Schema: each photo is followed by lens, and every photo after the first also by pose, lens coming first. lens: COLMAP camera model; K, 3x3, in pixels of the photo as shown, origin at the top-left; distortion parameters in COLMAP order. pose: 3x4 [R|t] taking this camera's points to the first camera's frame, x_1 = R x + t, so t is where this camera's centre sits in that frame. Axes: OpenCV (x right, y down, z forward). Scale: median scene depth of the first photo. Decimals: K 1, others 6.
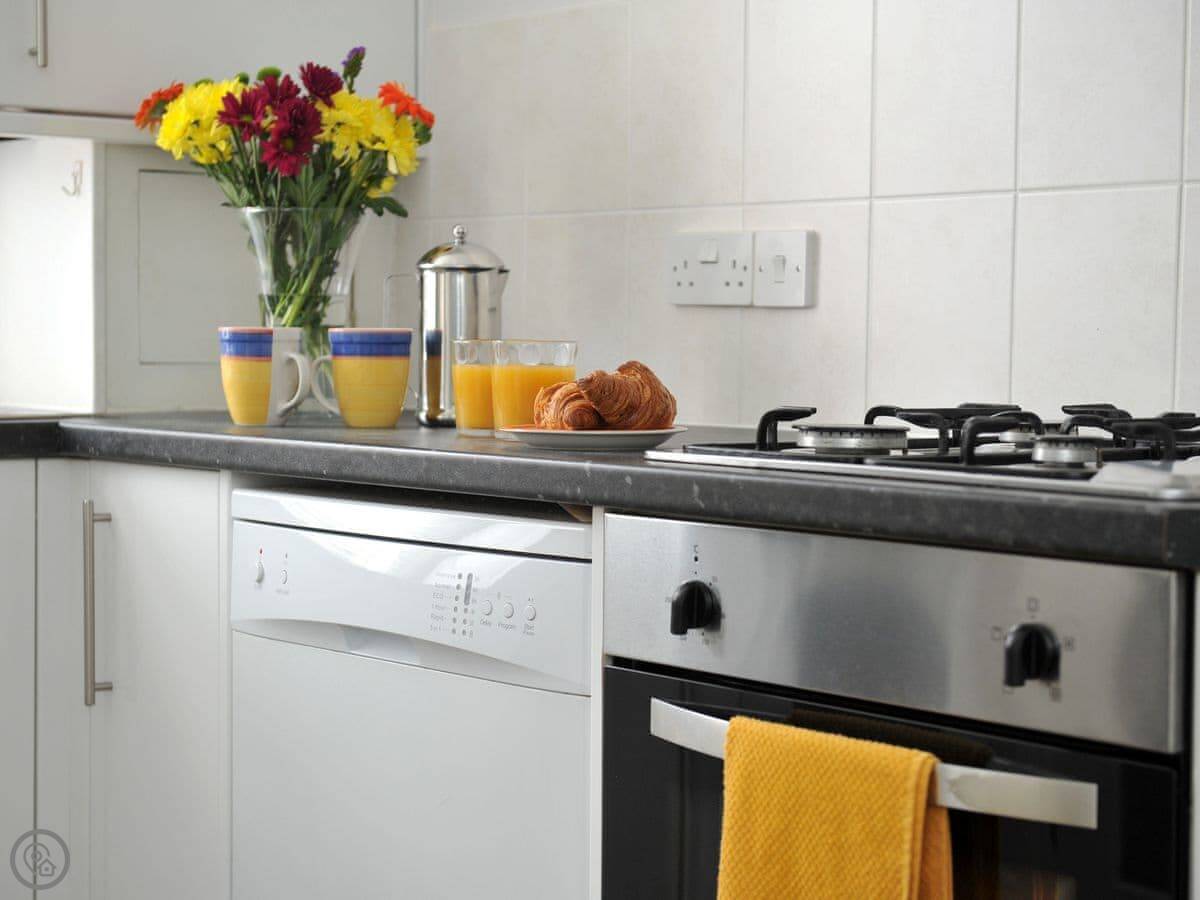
lens RADIAL K [[2450.4, 0, 600.0], [0, 2450.4, 450.0], [0, 0, 1]] dist [0.209746, -0.188096]
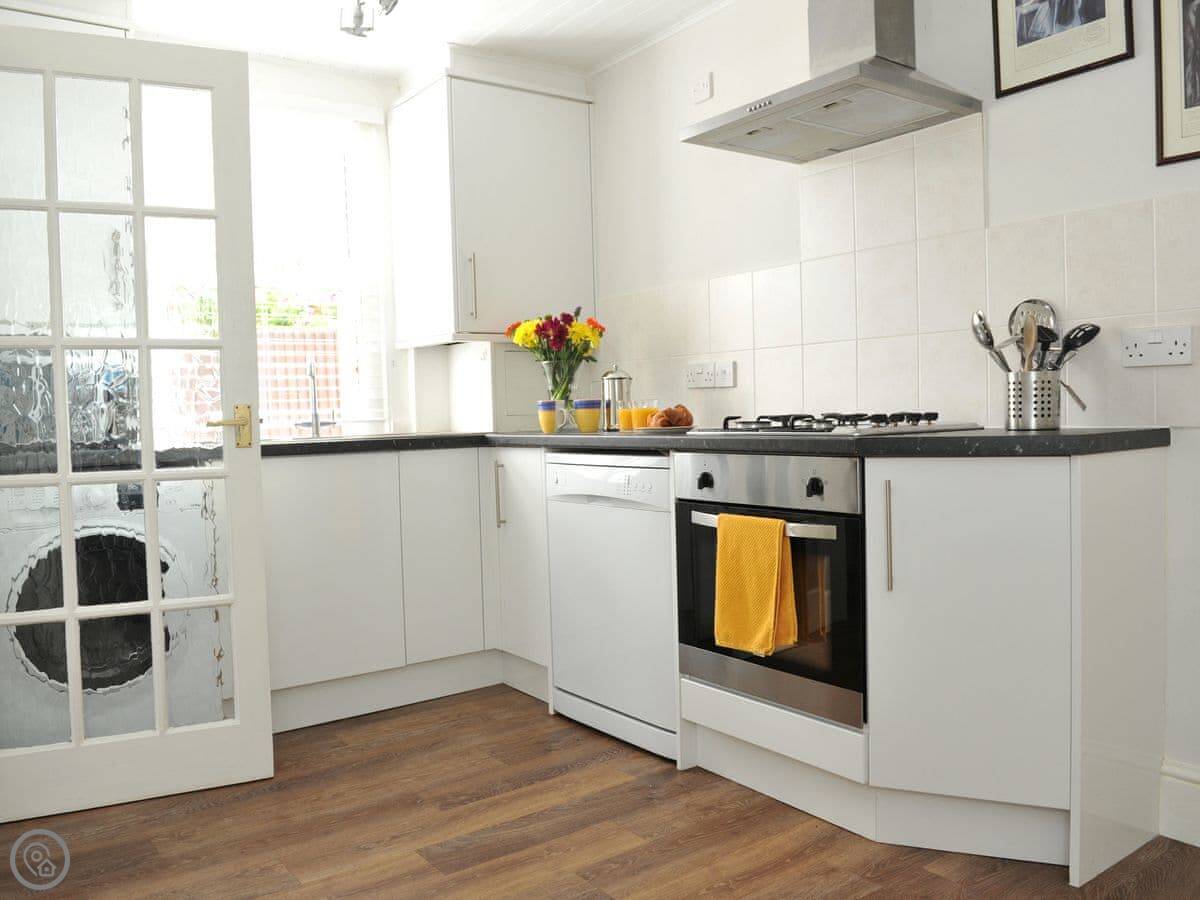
lens RADIAL K [[952.7, 0, 580.6], [0, 952.7, 446.4], [0, 0, 1]] dist [-0.001537, 0.000343]
pose [[0.997508, -0.034578, -0.061495, -0.032252], [0.033771, 0.999330, -0.014107, 0.024263], [0.061941, 0.011995, 0.998008, -0.162550]]
